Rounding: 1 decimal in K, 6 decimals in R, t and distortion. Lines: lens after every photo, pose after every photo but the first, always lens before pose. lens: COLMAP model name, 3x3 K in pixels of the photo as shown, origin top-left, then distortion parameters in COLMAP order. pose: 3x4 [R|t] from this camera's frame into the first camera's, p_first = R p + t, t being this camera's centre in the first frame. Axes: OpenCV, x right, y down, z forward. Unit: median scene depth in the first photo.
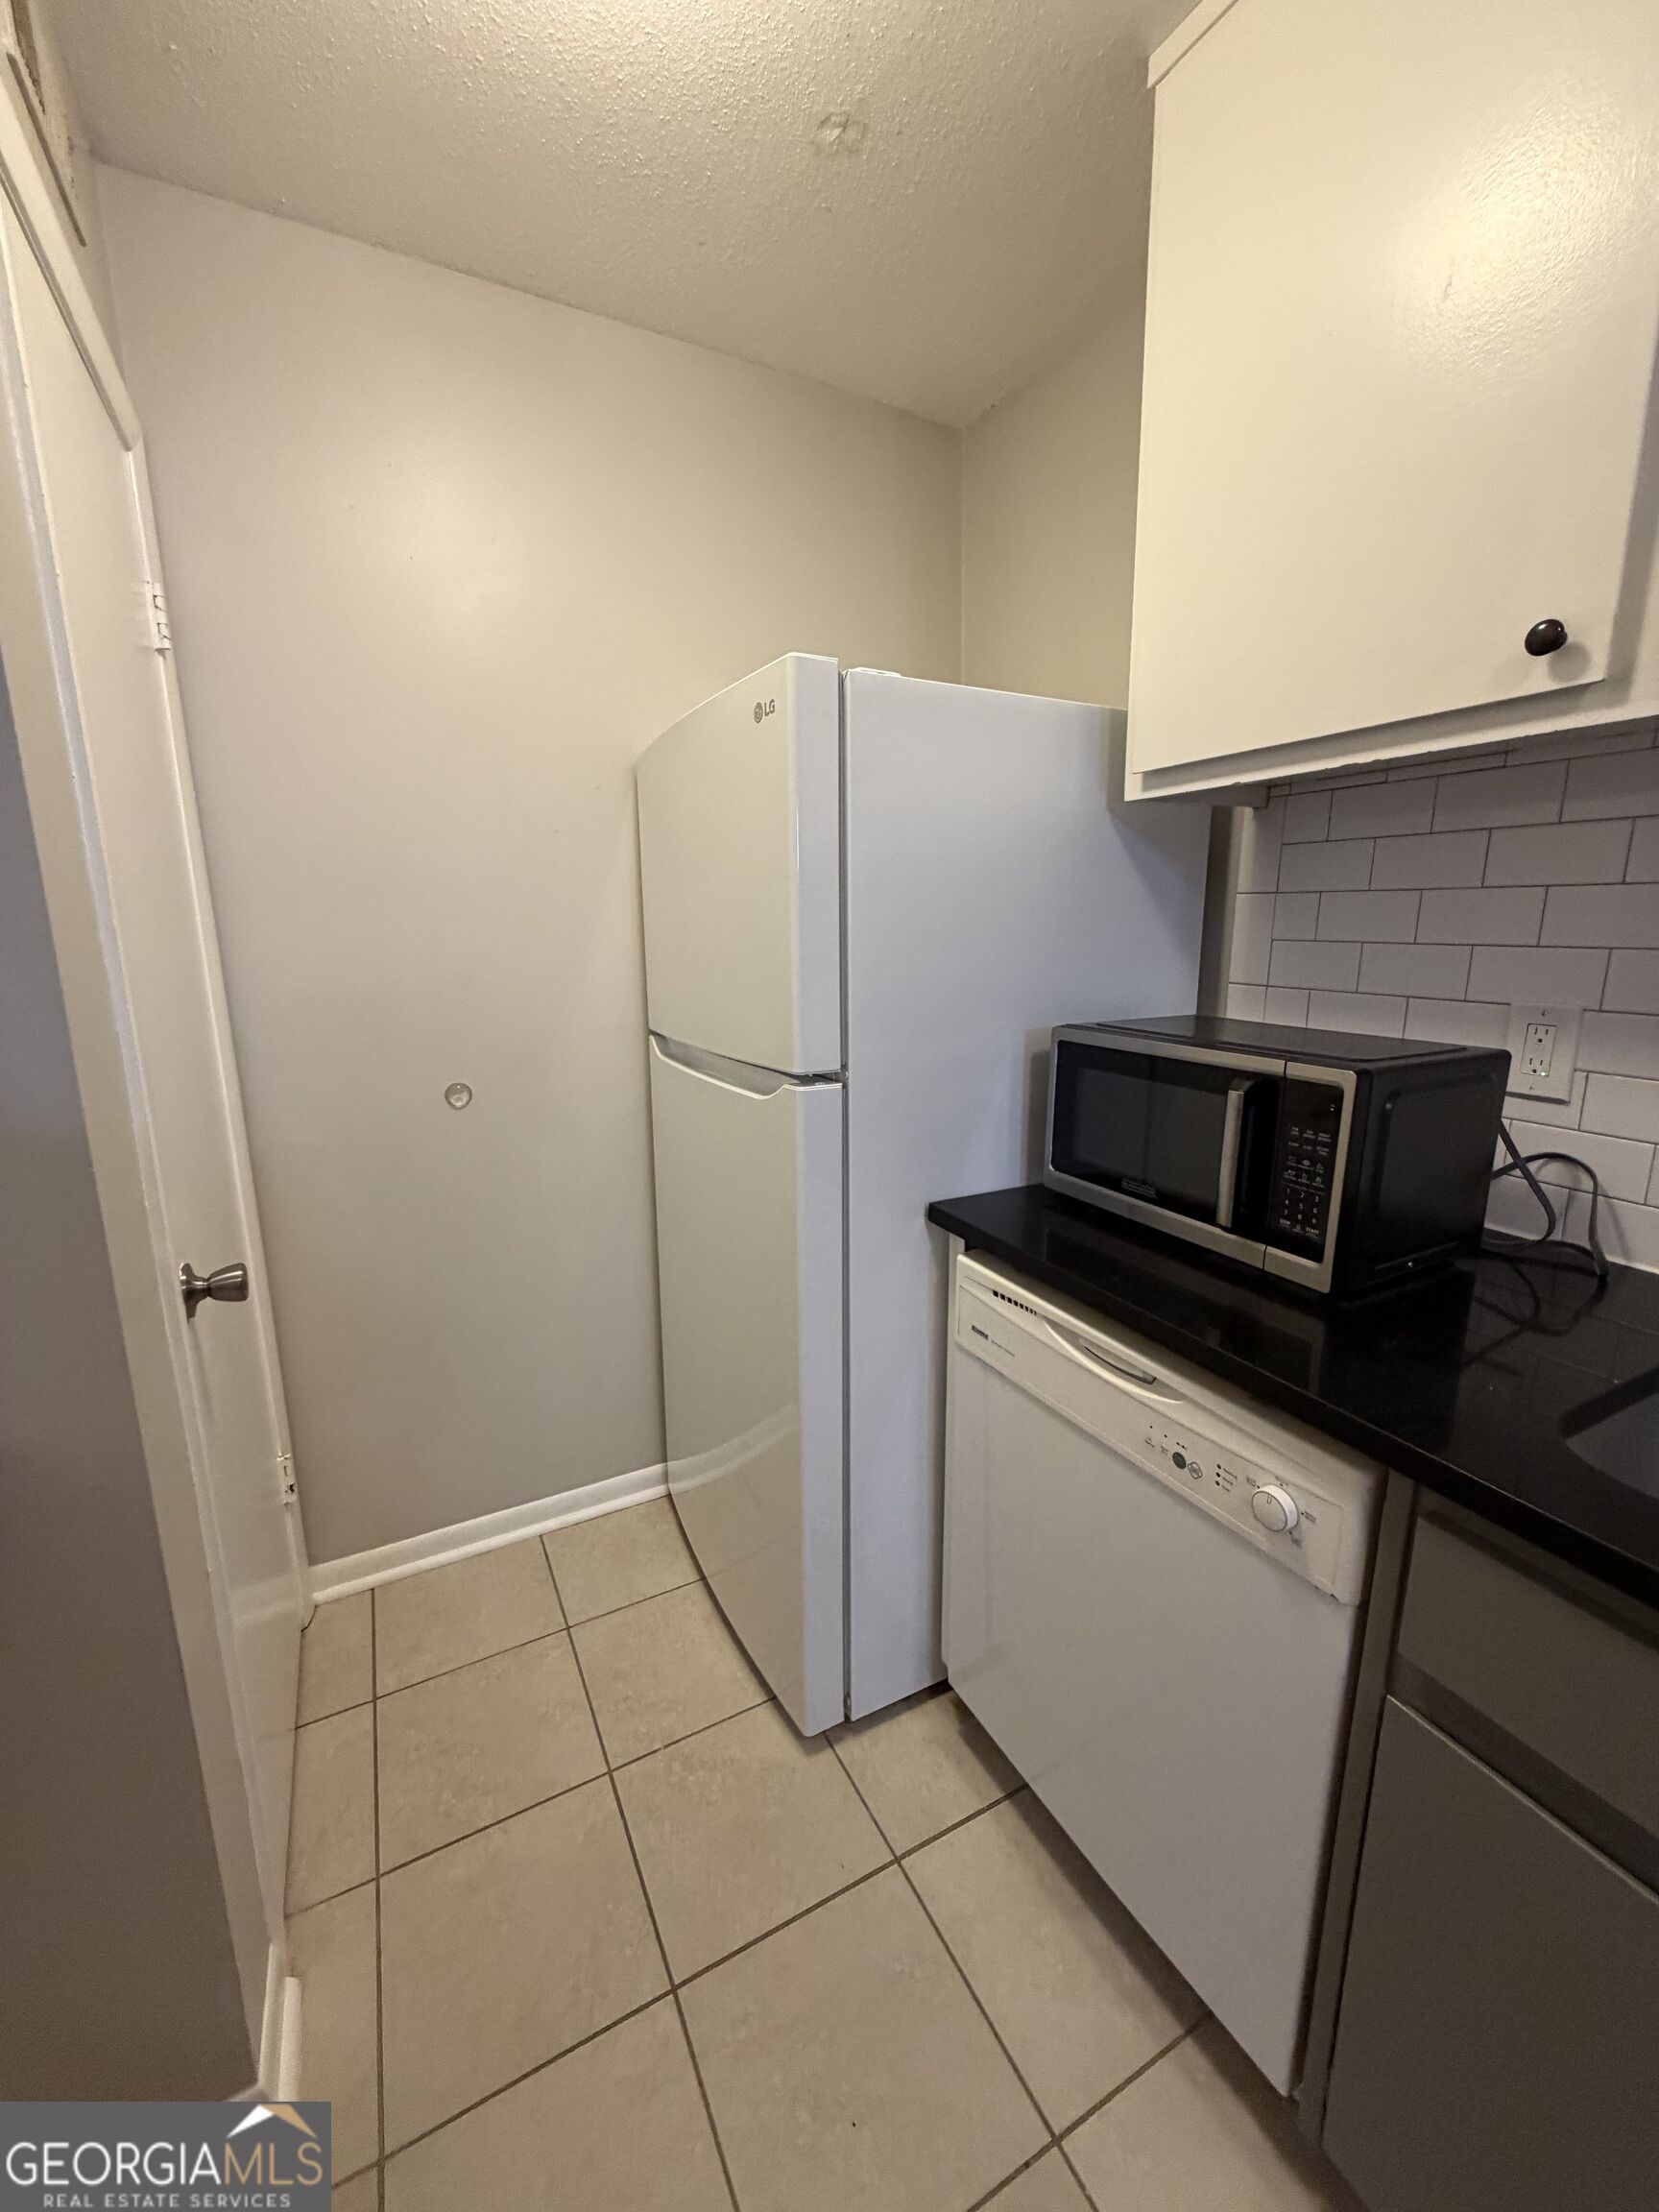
lens RADIAL K [[877.3, 0, 822.8], [0, 877.3, 1103.1], [0, 0, 1]] dist [0.000611, -0.000095]
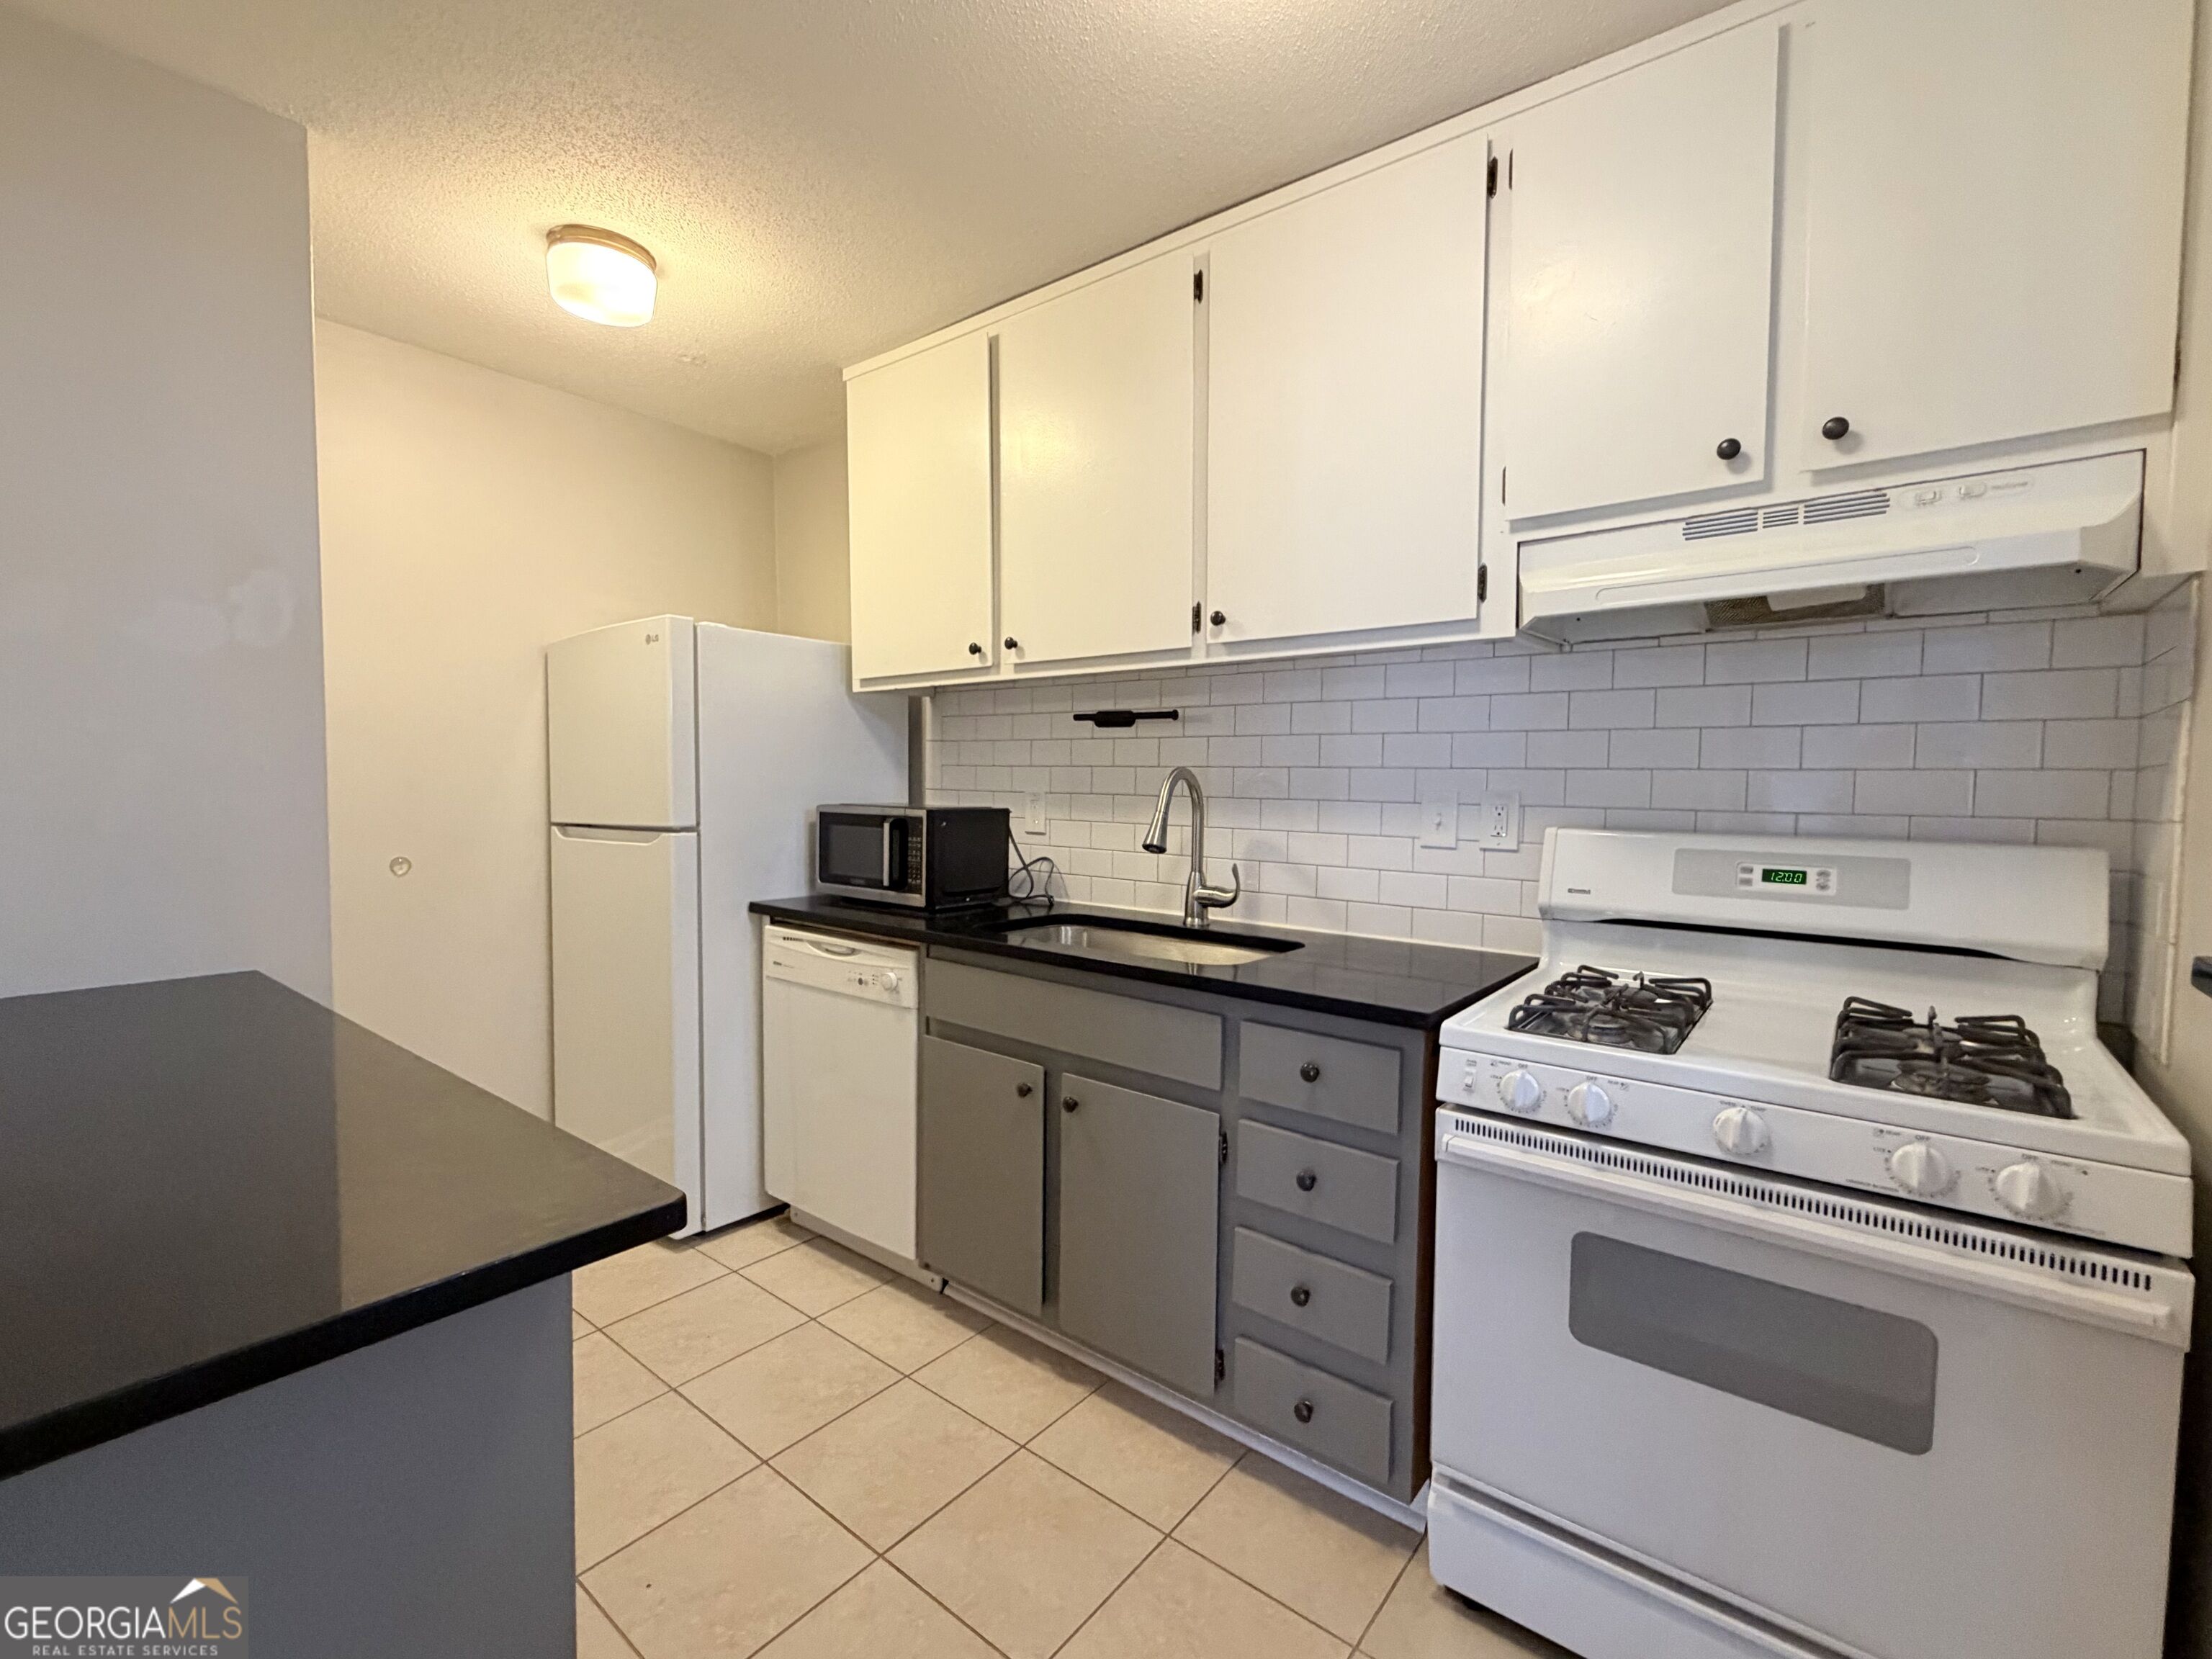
lens RADIAL K [[976.1, 0, 1106.0], [0, 976.1, 829.5], [0, 0, 1]] dist [0.000352, 0.000053]
pose [[0.914153, -0.004065, 0.405348, -0.023975], [0.067273, 0.987605, -0.141812, 0.316736], [-0.399747, 0.156907, 0.903096, -1.188330]]
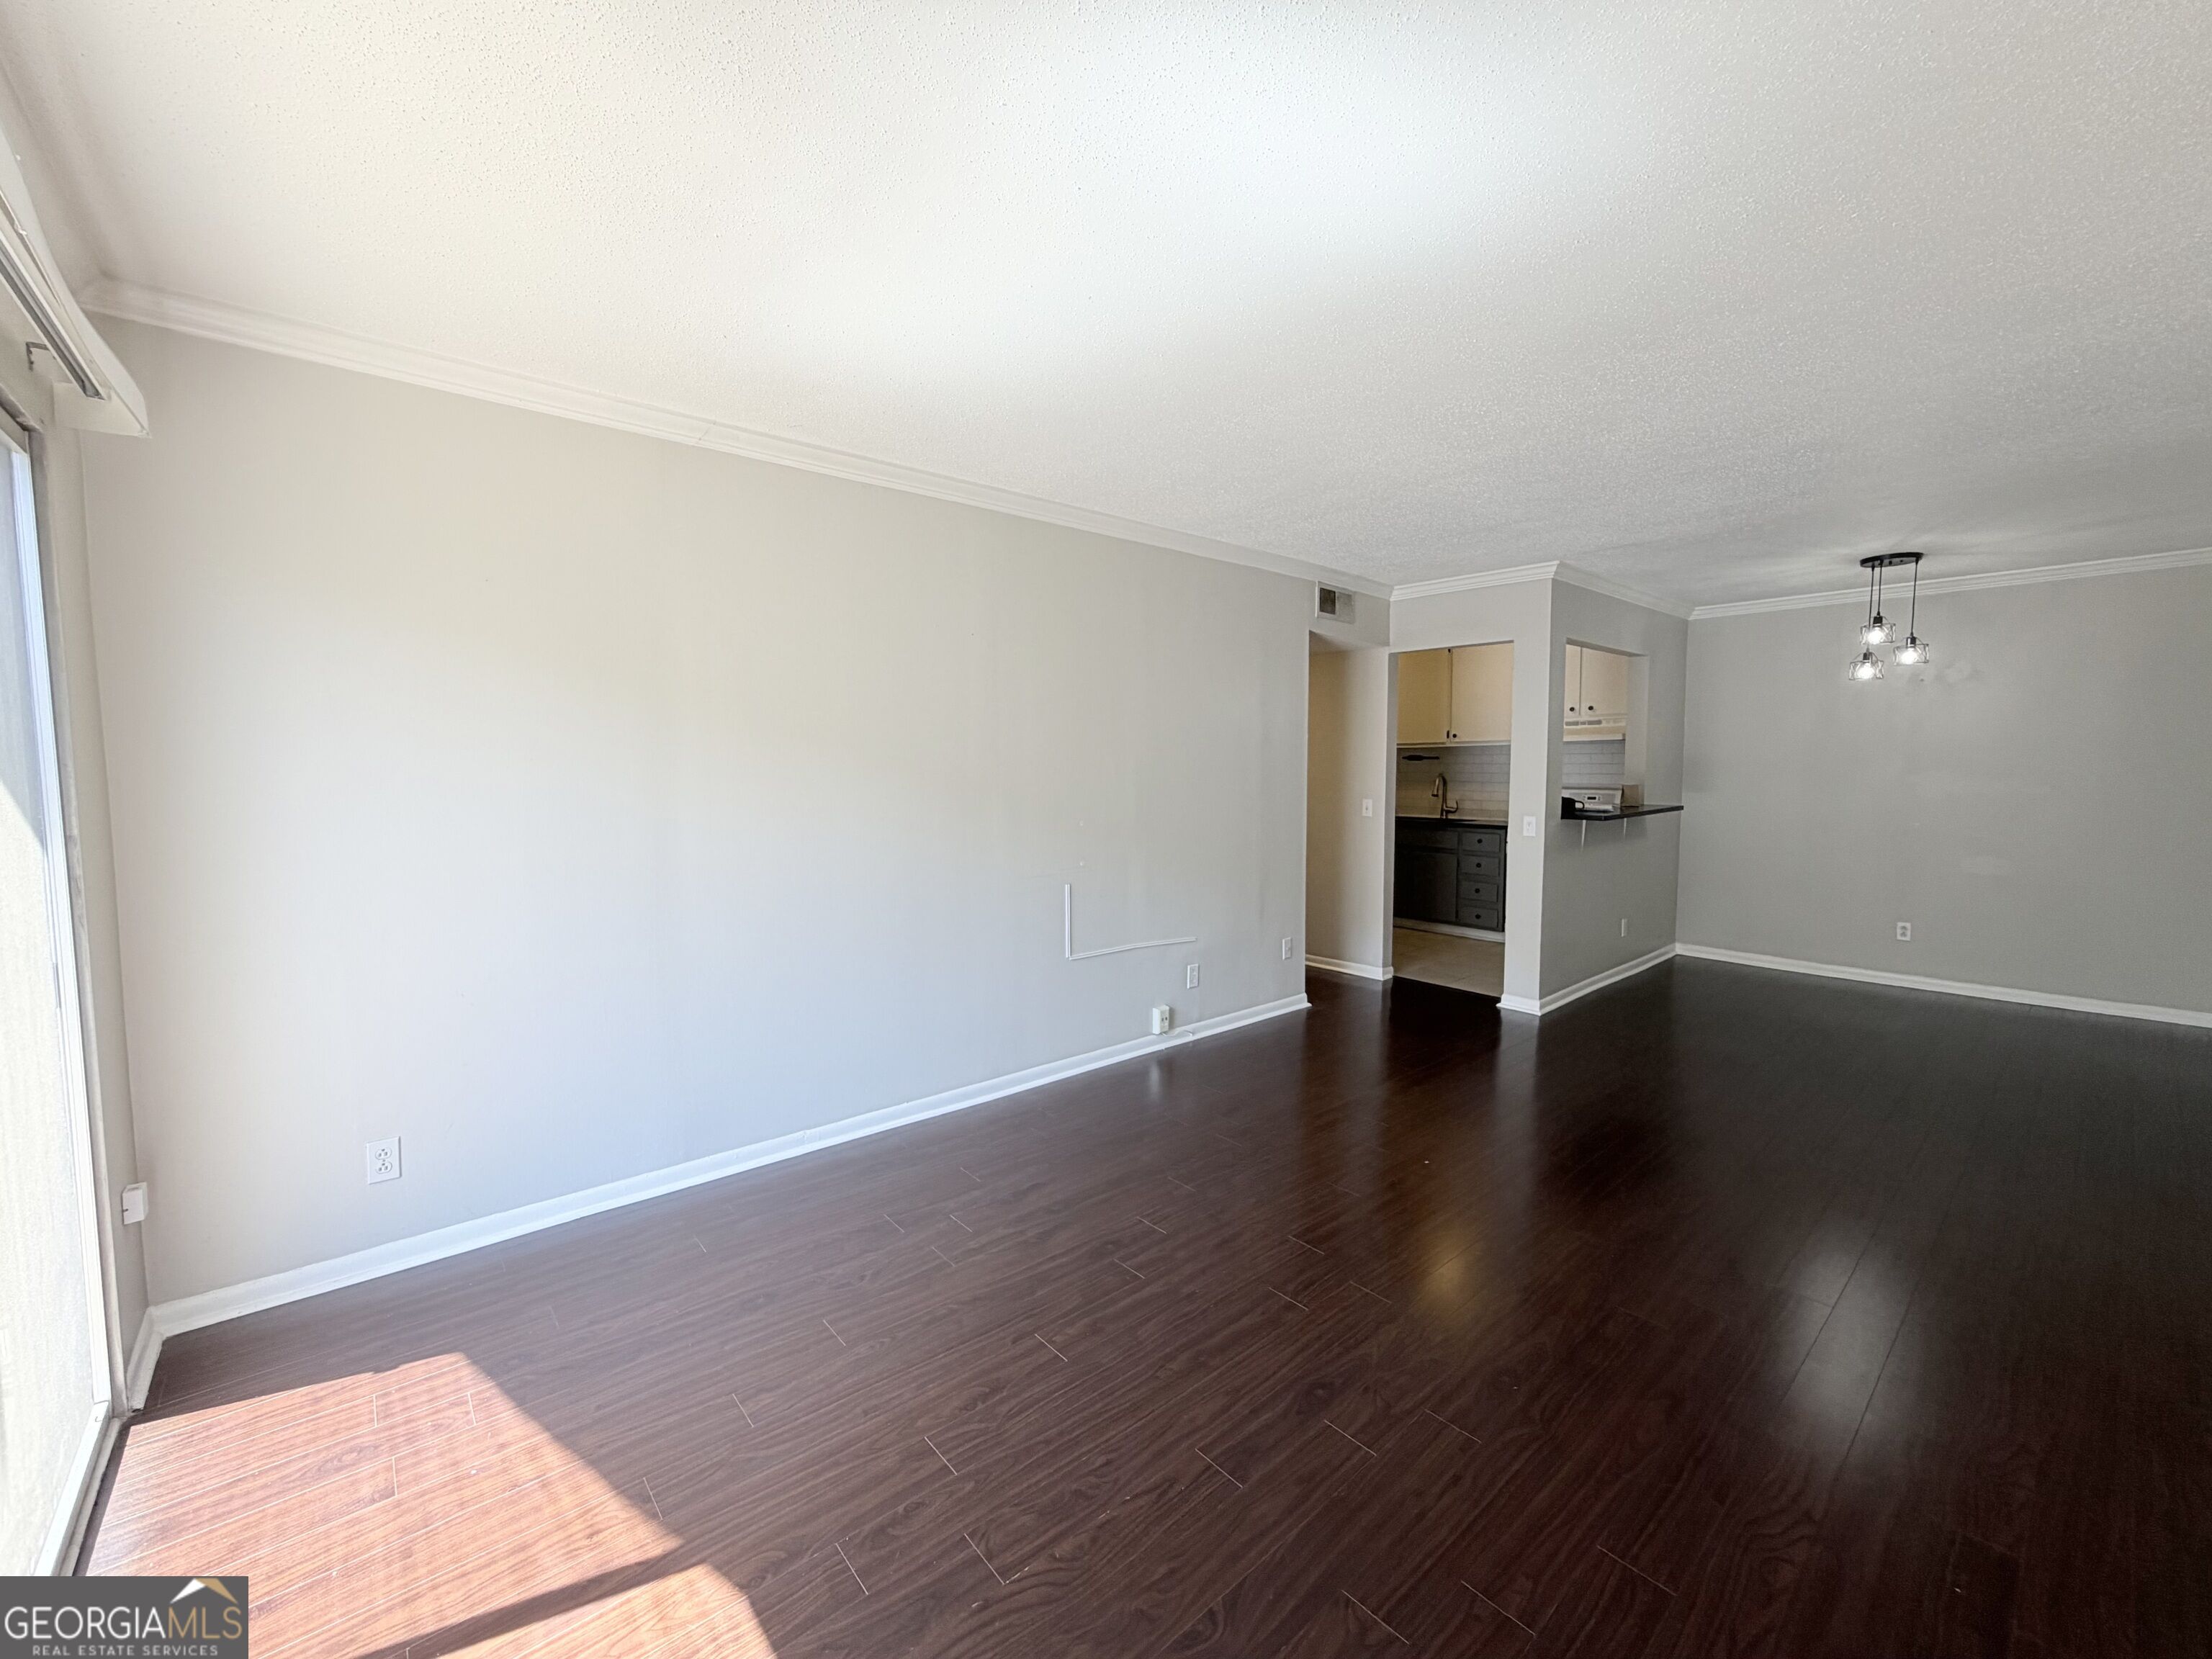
lens RADIAL K [[881.5, 0, 1106.0], [0, 881.5, 829.5], [0, 0, 1]] dist [0.001318, 0.000349]
pose [[0.974339, -0.013592, 0.224676, -2.671821], [0.043929, 0.990464, -0.130585, 0.995904], [-0.220758, 0.137103, 0.965644, -4.765730]]
